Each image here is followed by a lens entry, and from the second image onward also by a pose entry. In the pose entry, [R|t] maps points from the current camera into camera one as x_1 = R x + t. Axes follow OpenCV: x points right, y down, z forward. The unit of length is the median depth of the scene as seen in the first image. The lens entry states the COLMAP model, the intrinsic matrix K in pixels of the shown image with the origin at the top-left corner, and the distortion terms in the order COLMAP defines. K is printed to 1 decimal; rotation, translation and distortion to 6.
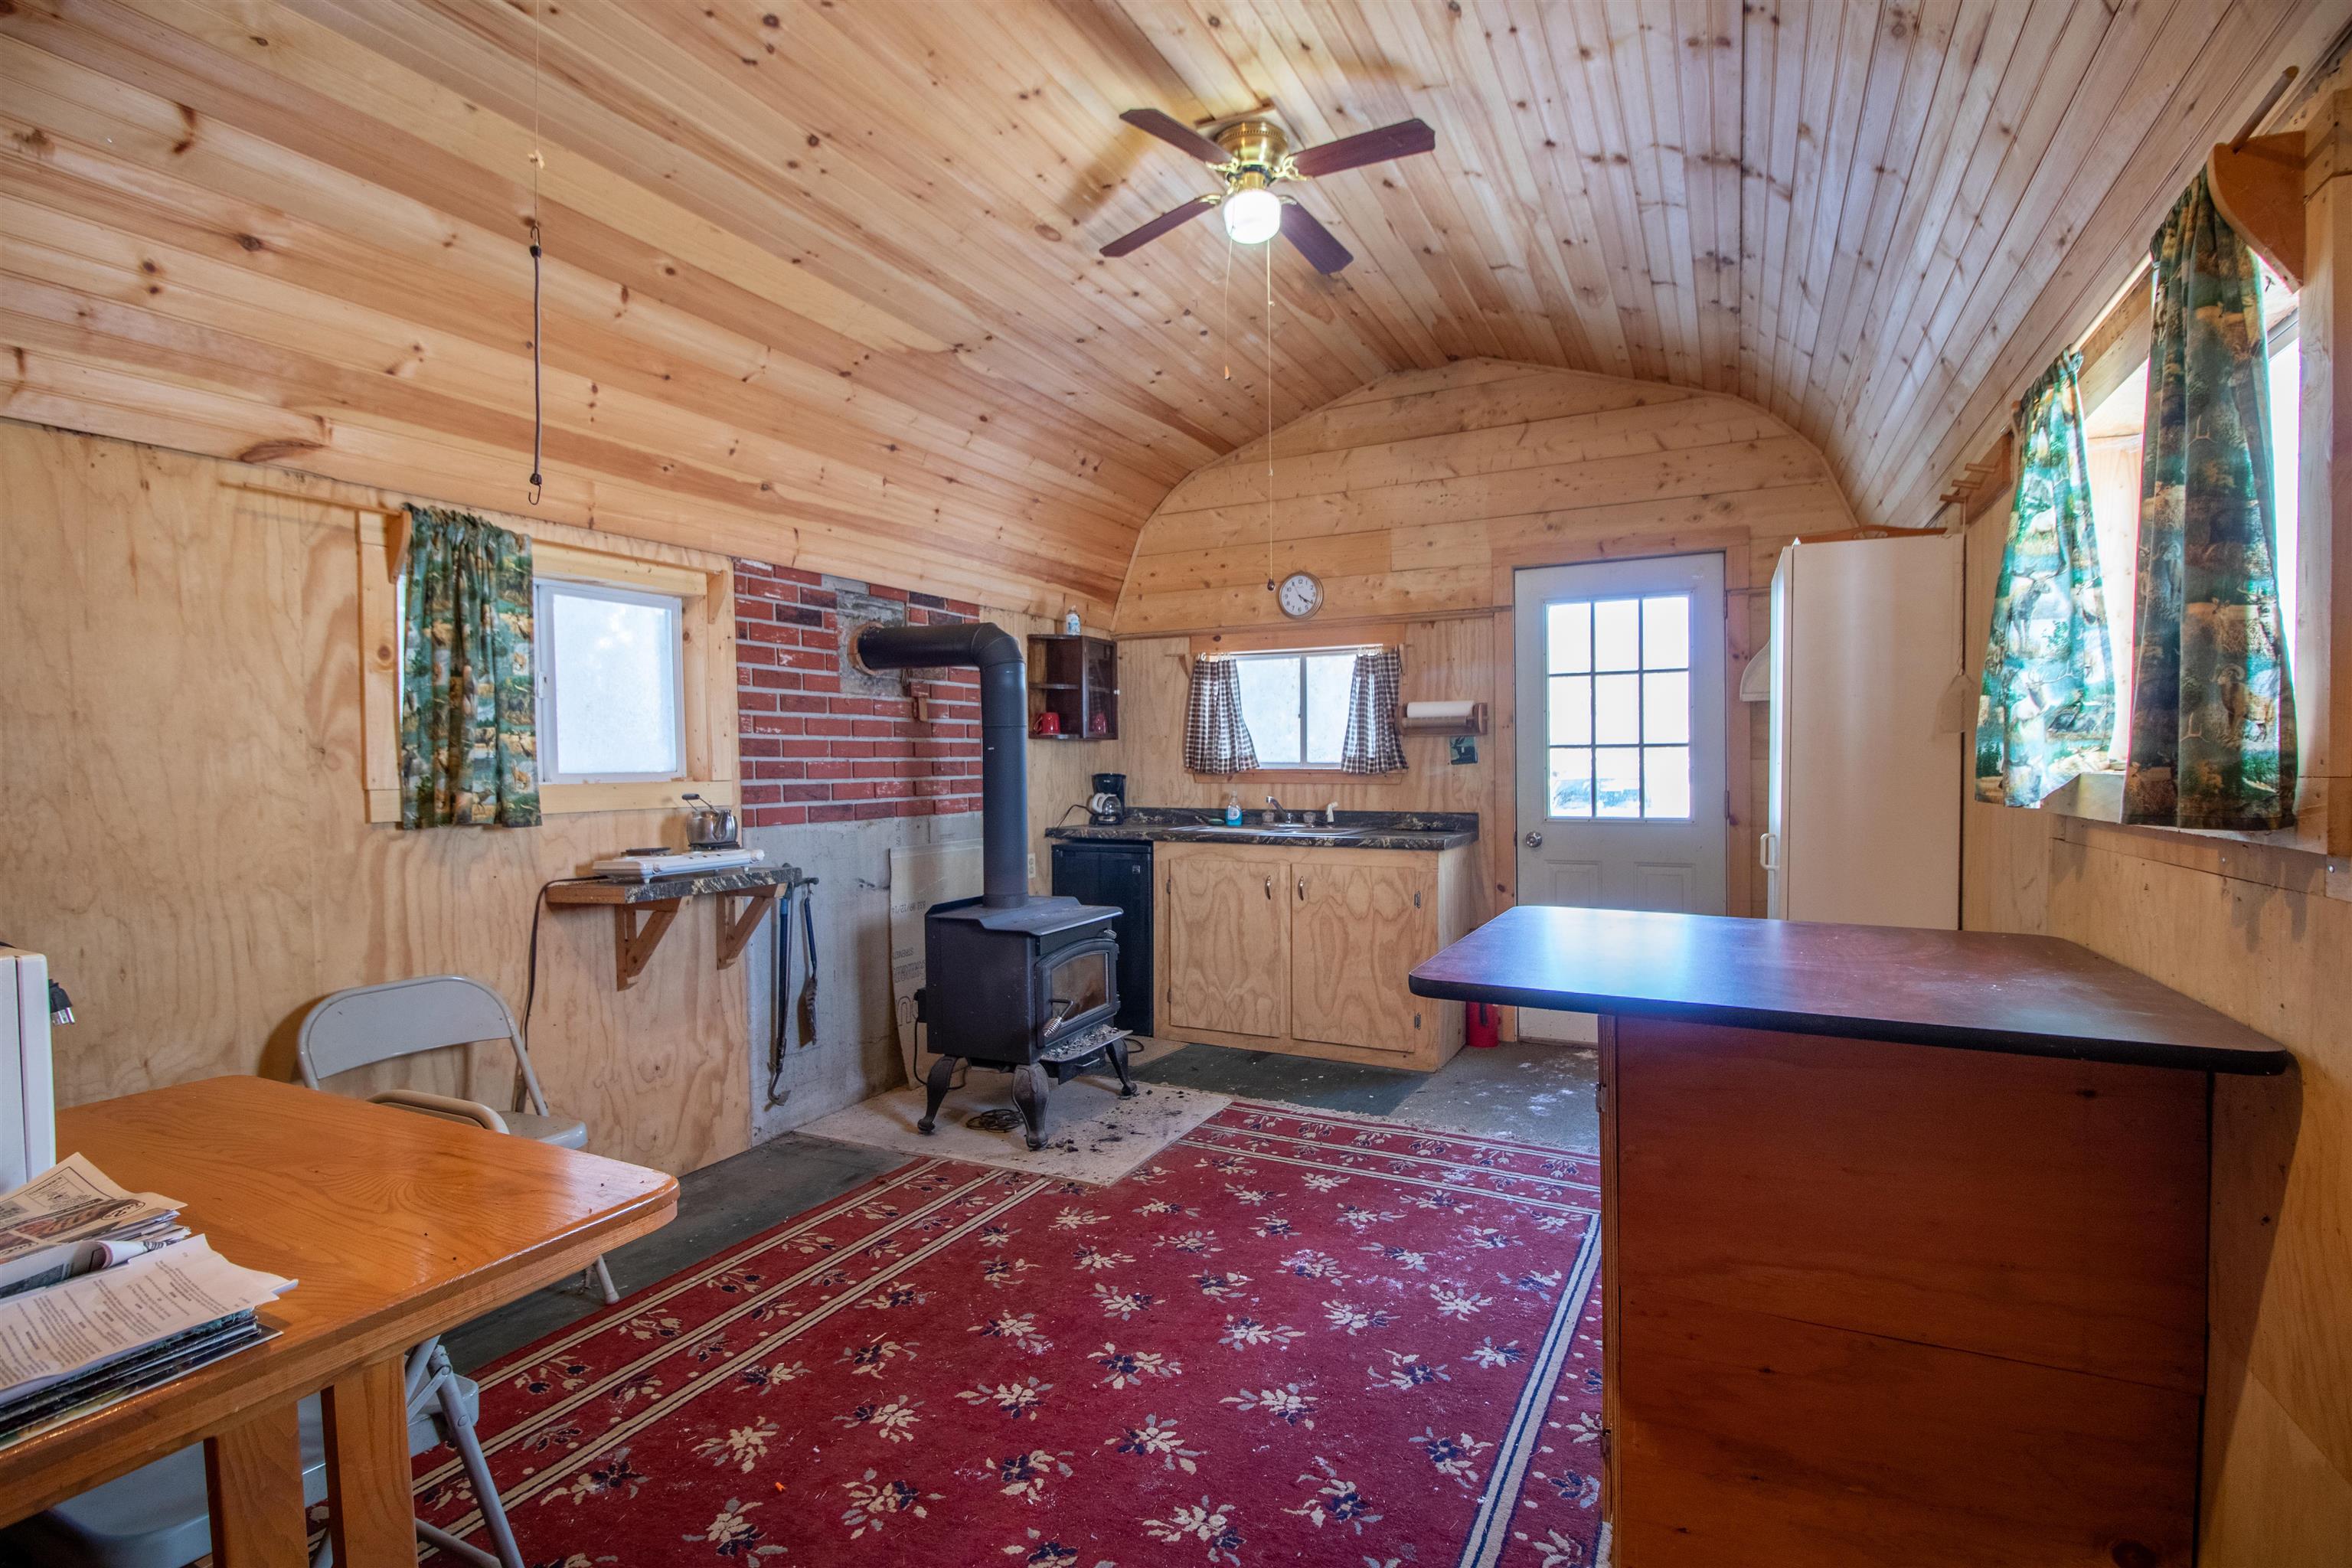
lens RADIAL K [[1090.3, 0, 1176.0], [0, 1090.3, 784.0], [0, 0, 1]] dist [0.000222, 0.000109]
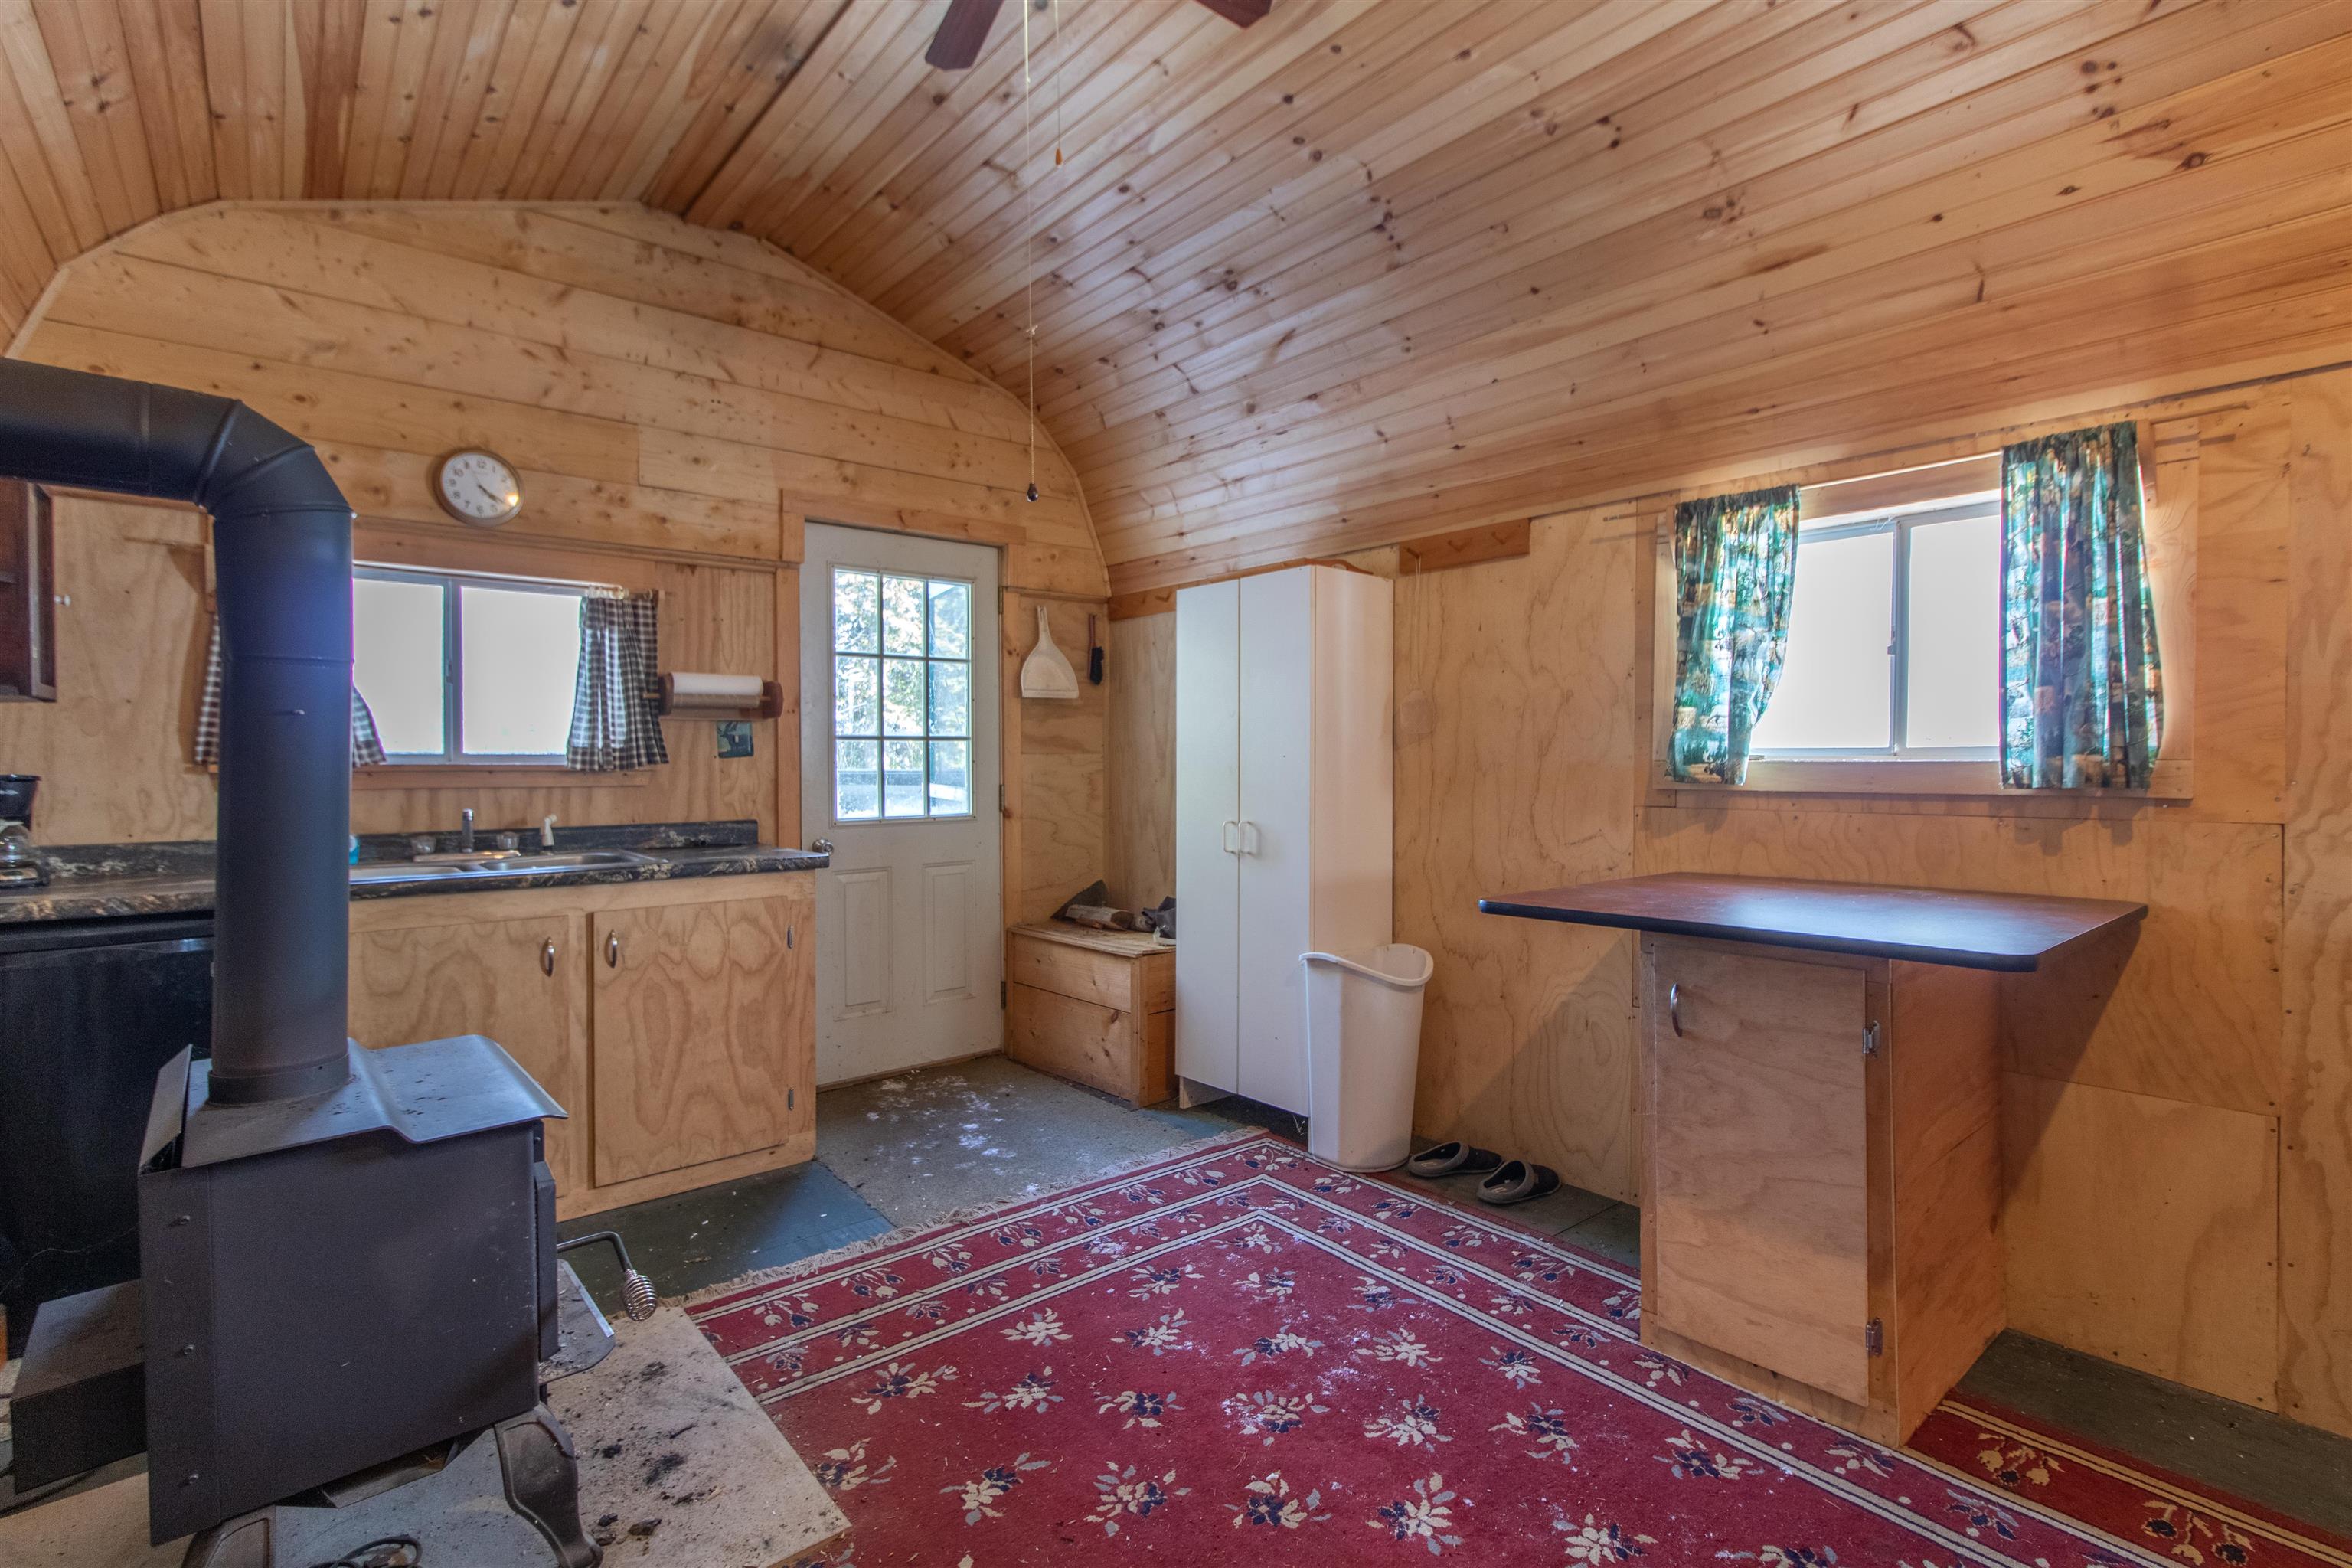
lens RADIAL K [[1087.1, 0, 1176.3], [0, 1087.1, 776.2], [0, 0, 1]] dist [0.002509, 0.000873]
pose [[0.390117, -0.011402, 0.920695, -0.351357], [0.017213, 0.999839, 0.005089, -0.003978], [-0.920604, 0.013863, 0.390251, 0.448265]]
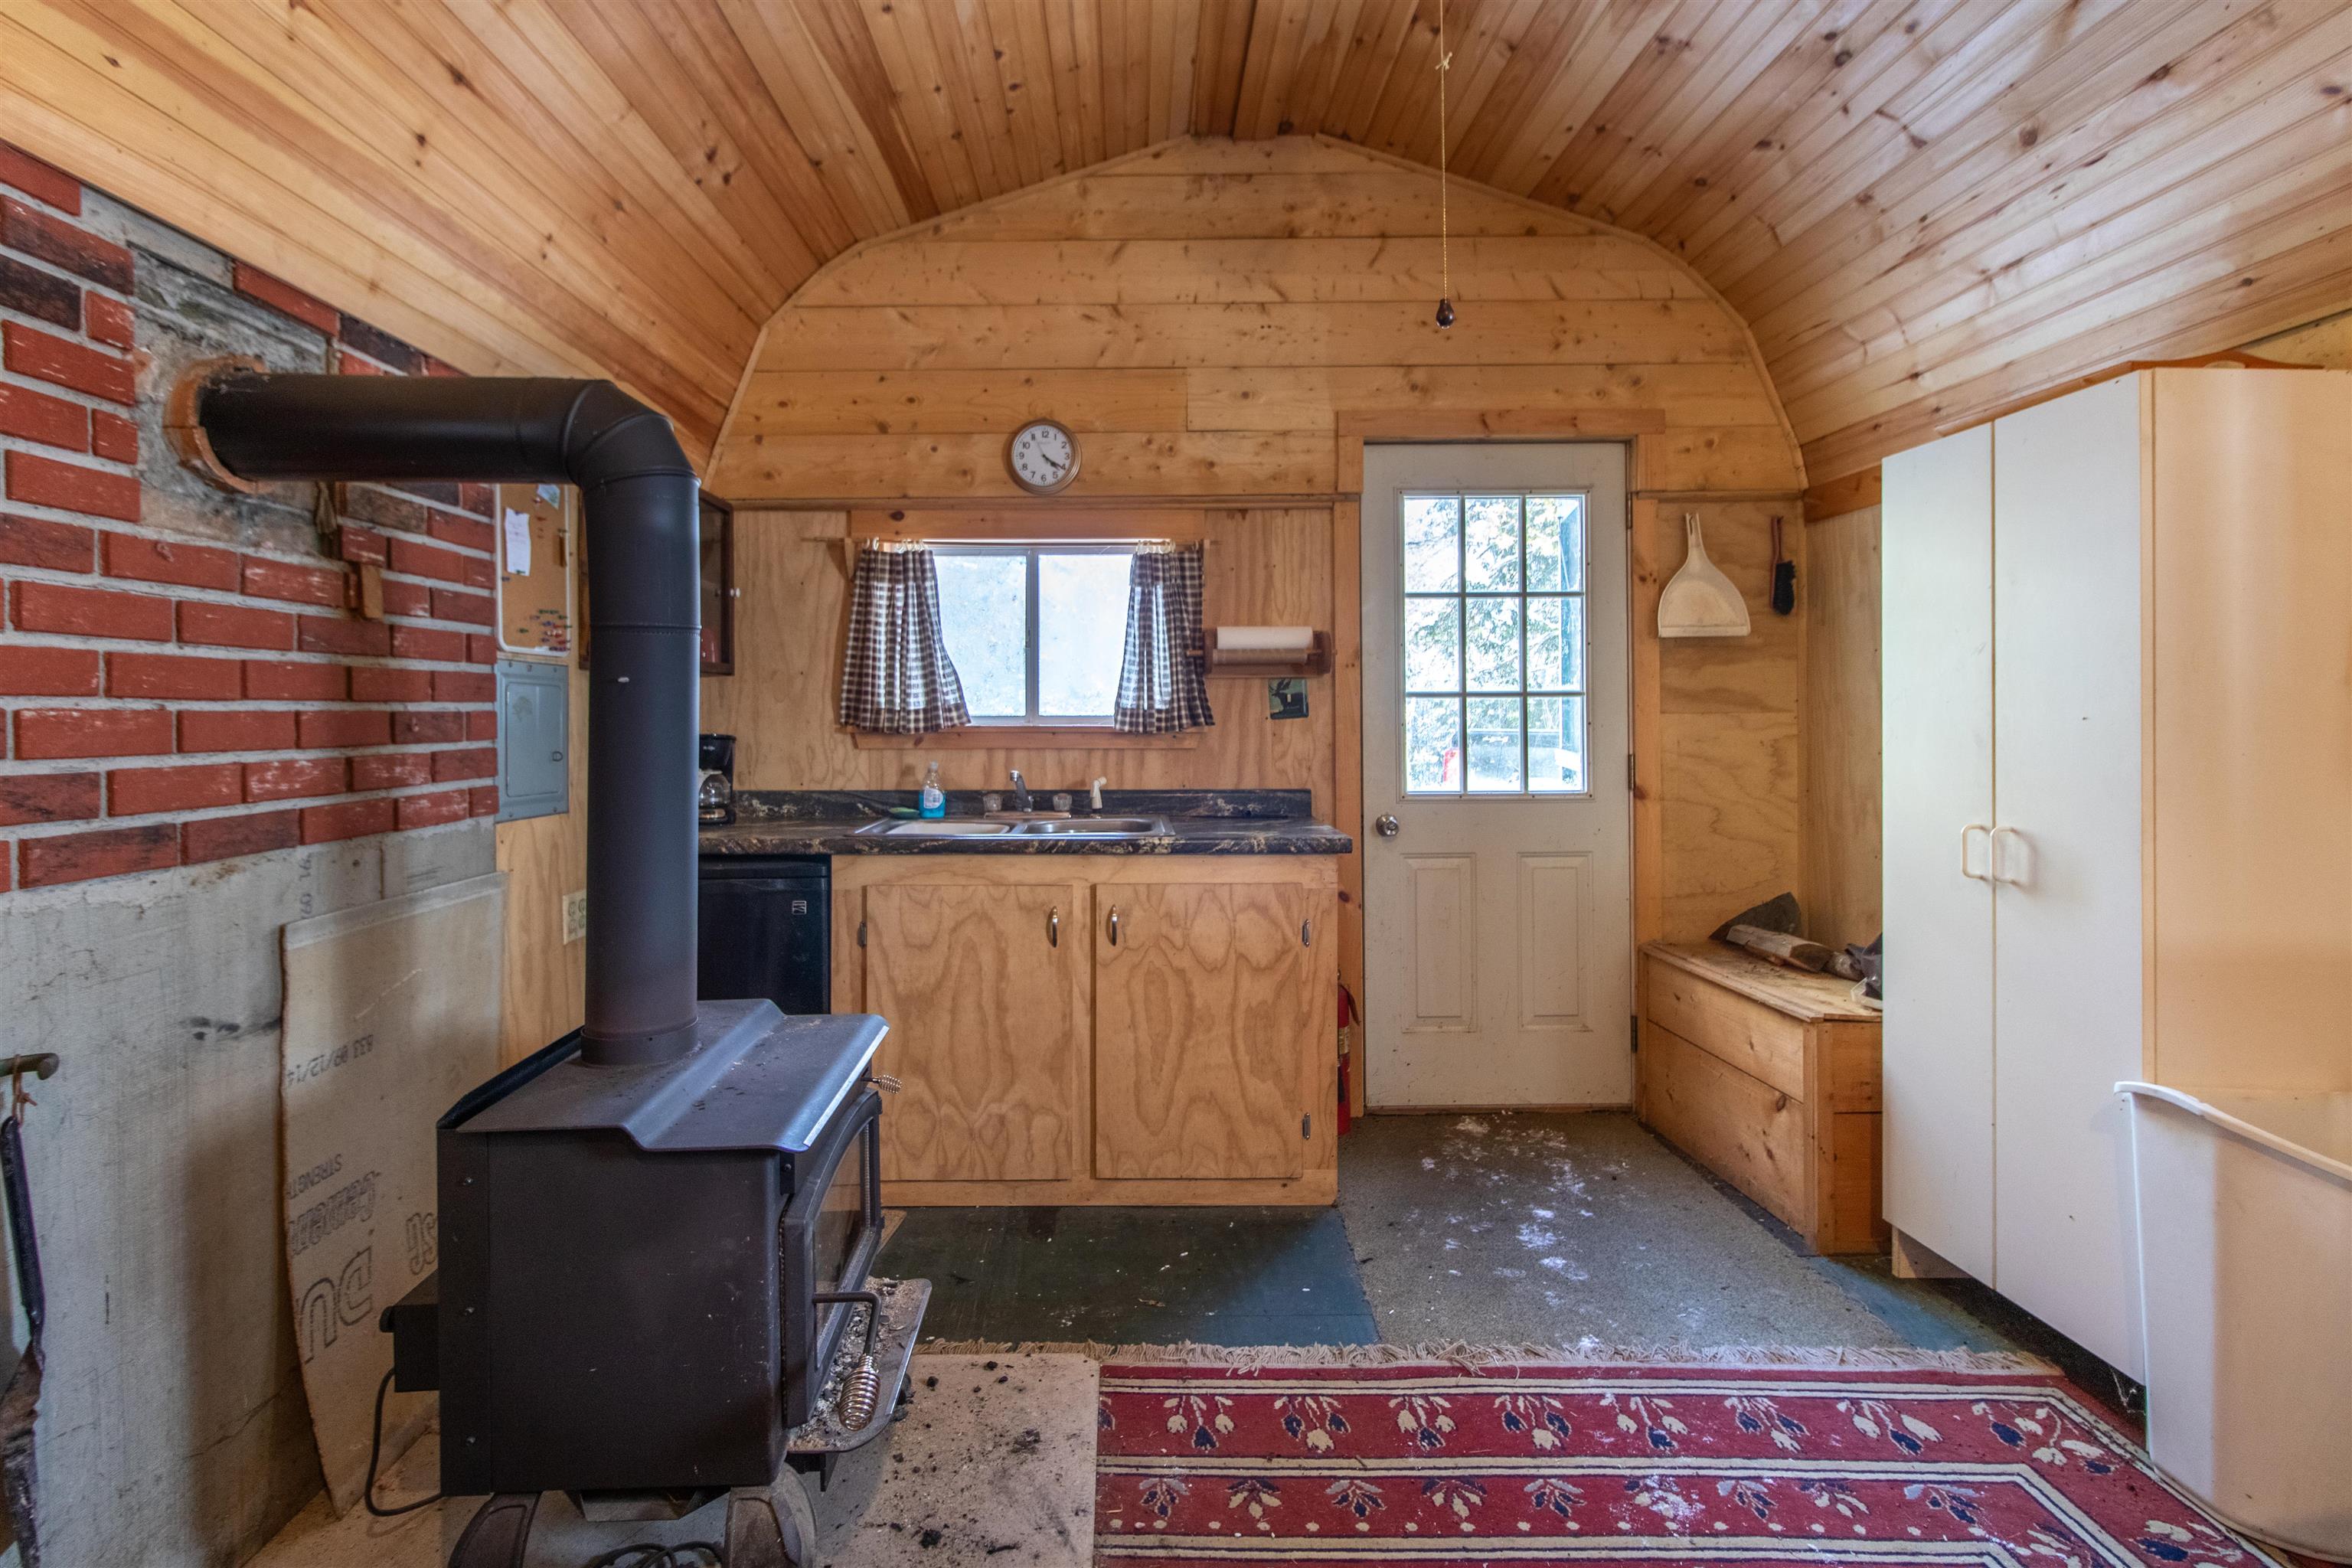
lens RADIAL K [[1115.6, 0, 1126.2], [0, 1115.6, 709.0], [0, 0, 1]] dist [0.000416, 0.001557]
pose [[0.892003, 0.005180, 0.452001, -0.159517], [0.007072, 0.999652, -0.025412, -0.007967], [-0.451975, 0.025864, 0.891655, 0.453225]]
